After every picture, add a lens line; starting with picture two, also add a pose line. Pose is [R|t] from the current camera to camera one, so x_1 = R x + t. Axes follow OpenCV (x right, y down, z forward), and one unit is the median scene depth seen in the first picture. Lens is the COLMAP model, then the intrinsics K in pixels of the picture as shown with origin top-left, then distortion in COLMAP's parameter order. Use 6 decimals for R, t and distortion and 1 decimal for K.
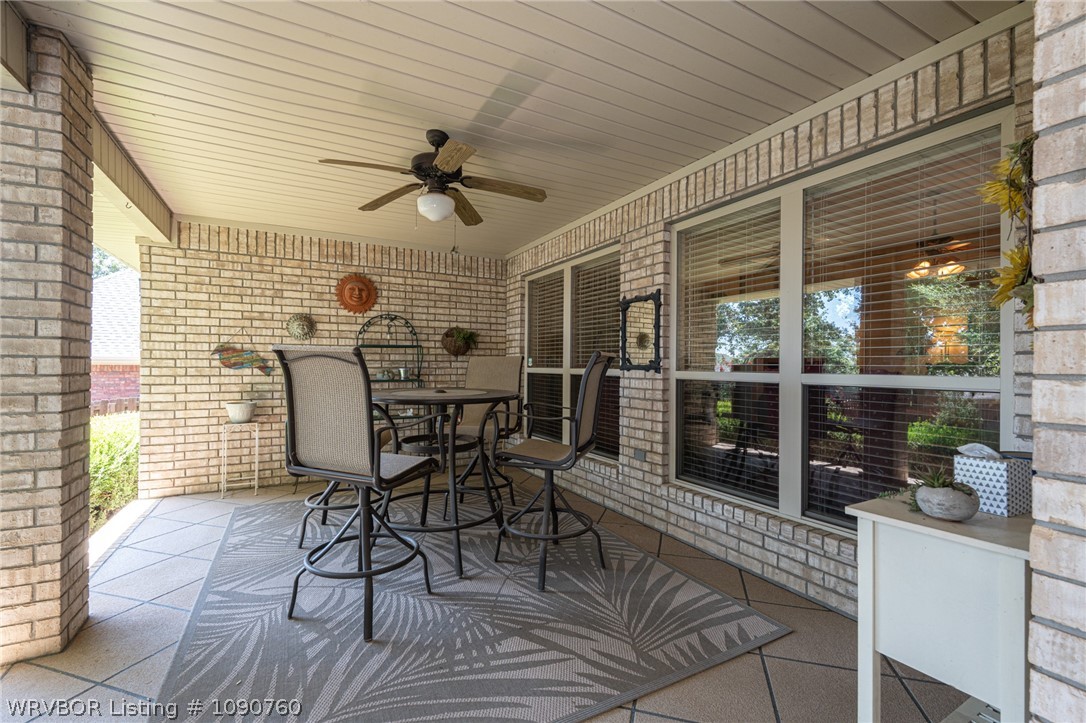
lens RADIAL K [[473.0, 0, 542.0], [0, 473.0, 361.2], [0, 0, 1]] dist [0.000657, 0.000039]
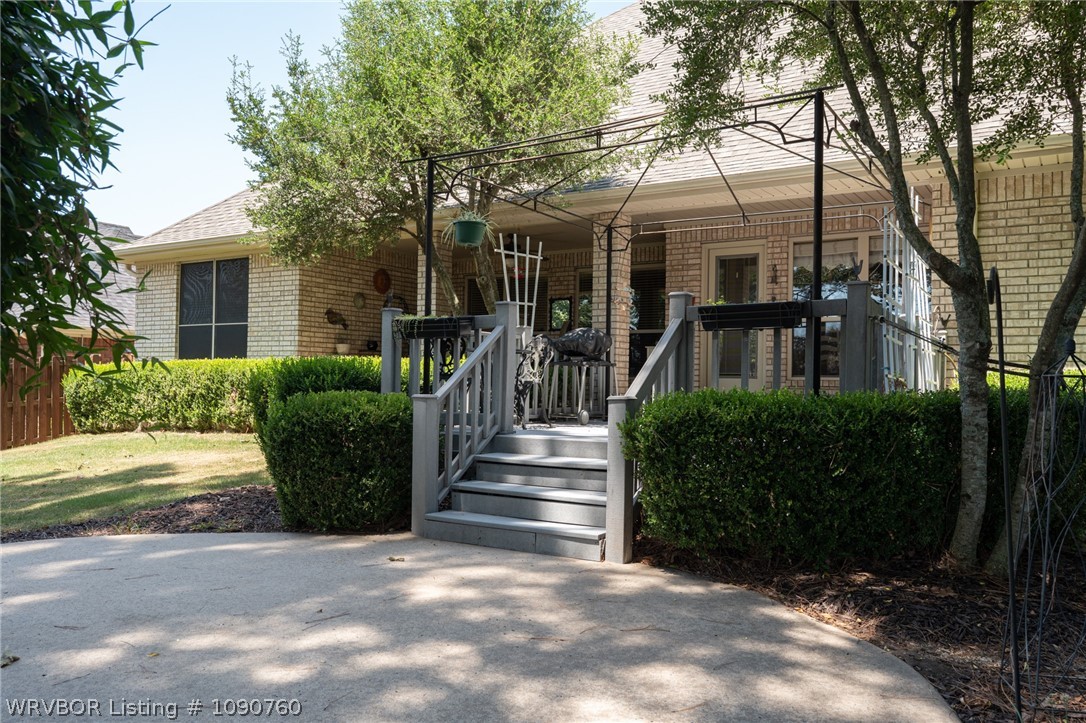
lens RADIAL K [[864.9, 0, 543.3], [0, 864.9, 363.6], [0, 0, 1]] dist [0.000725, 0.000010]
pose [[0.870085, 0.021184, 0.492446, -1.515099], [-0.014426, 0.999742, -0.017519, 0.198728], [-0.492691, 0.008139, 0.870166, -2.032986]]
